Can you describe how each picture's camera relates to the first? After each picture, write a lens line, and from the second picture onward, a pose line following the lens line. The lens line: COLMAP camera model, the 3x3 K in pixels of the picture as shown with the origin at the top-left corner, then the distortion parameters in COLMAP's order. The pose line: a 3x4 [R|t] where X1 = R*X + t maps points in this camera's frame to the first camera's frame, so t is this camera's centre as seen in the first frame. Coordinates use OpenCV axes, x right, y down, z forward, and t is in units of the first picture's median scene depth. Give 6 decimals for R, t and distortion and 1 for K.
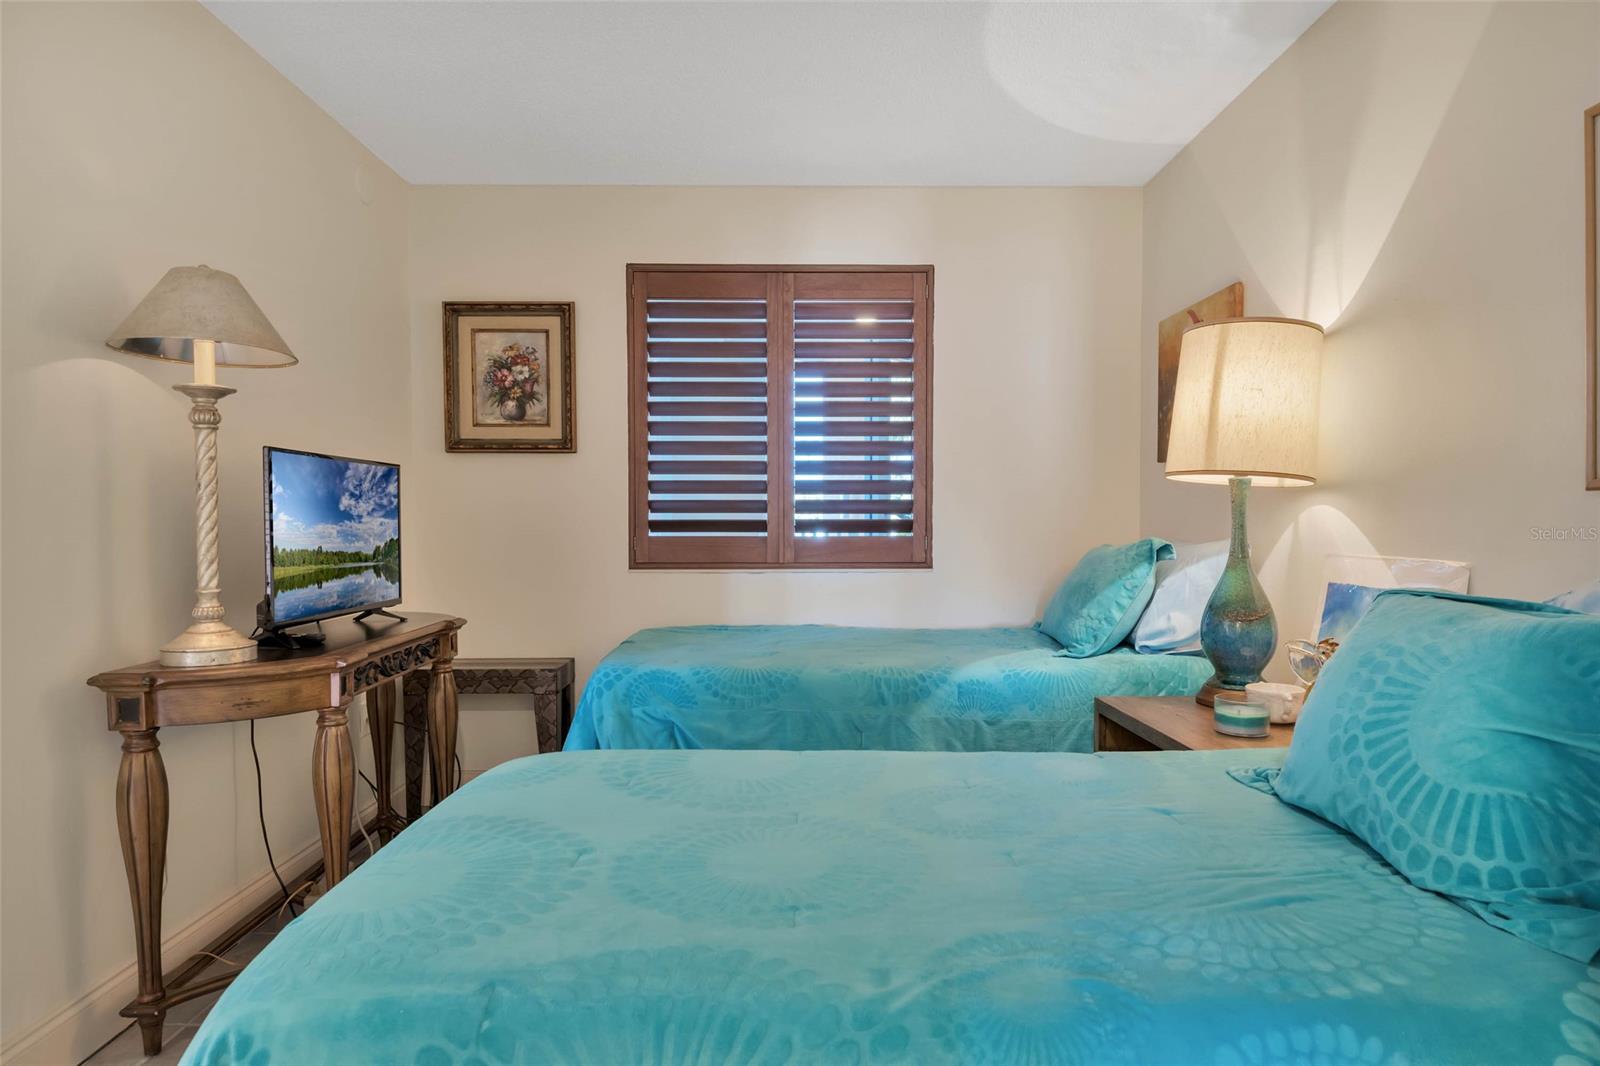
lens RADIAL K [[961.4, 0, 799.5], [0, 961.4, 538.6], [0, 0, 1]] dist [0.002900, -0.000177]
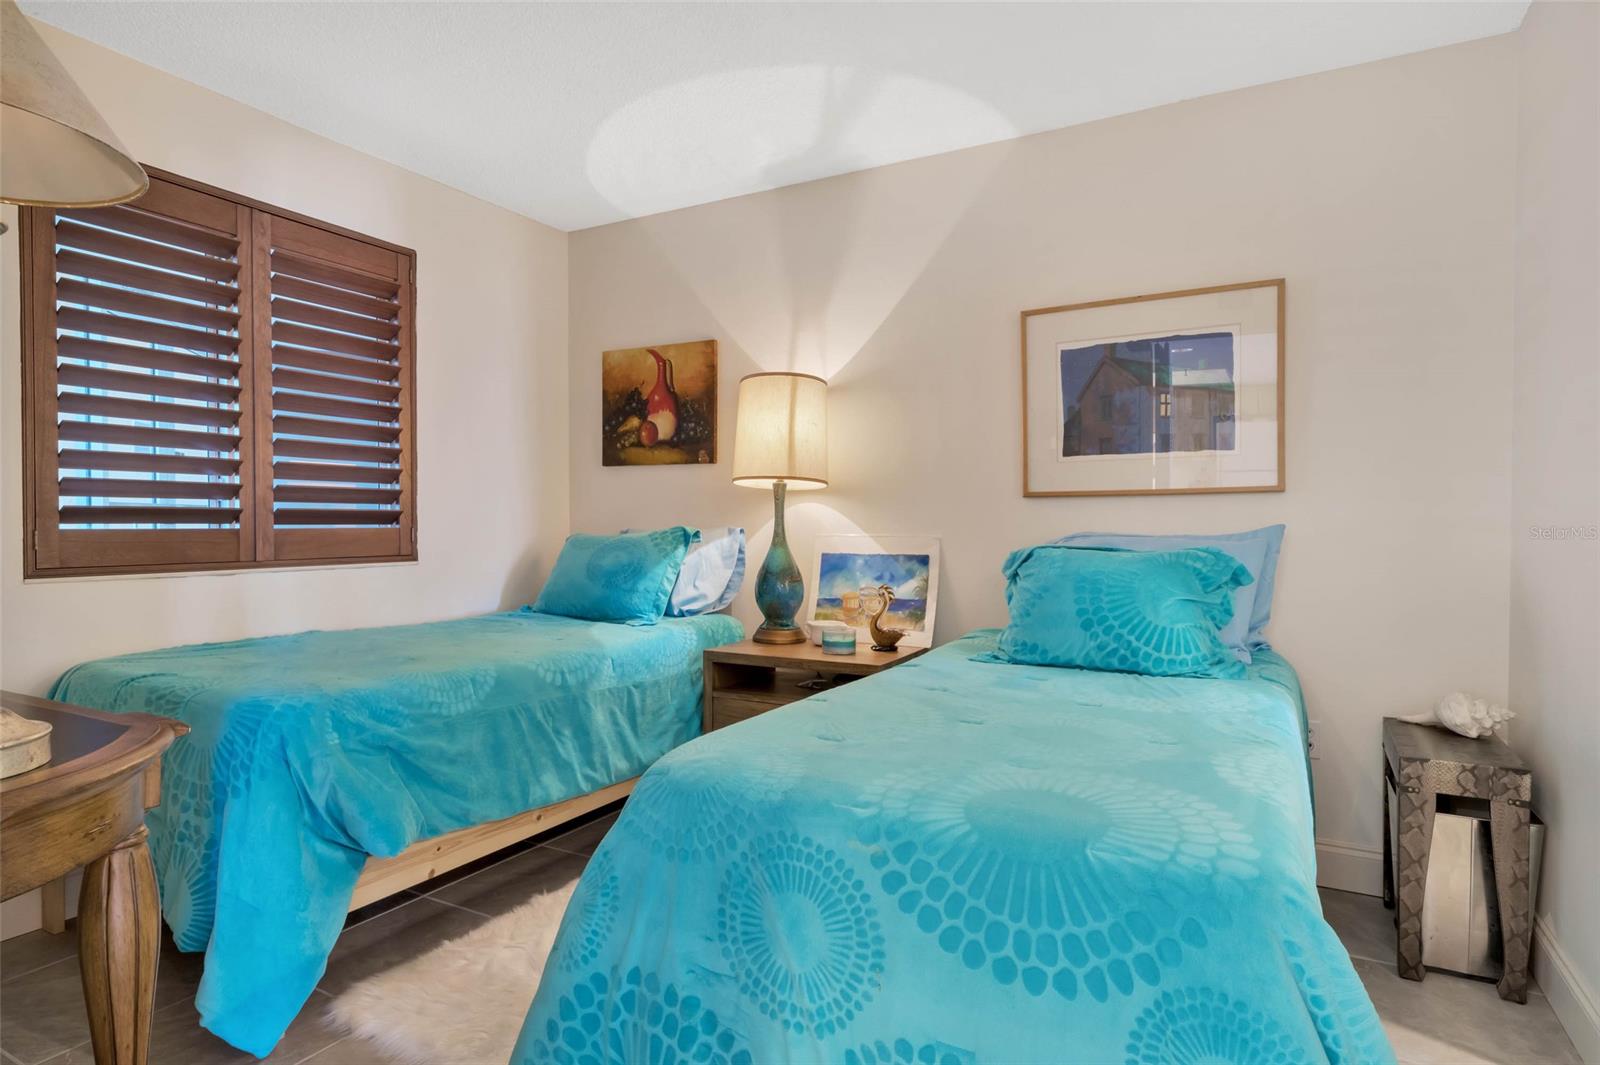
lens RADIAL K [[883.3, 0, 798.9], [0, 883.3, 524.8], [0, 0, 1]] dist [0.001320, -0.000263]
pose [[0.485435, 0.000317, 0.874272, -0.618110], [0.014897, 0.999852, -0.008634, 0.010649], [-0.874146, 0.017215, 0.485359, 0.305725]]
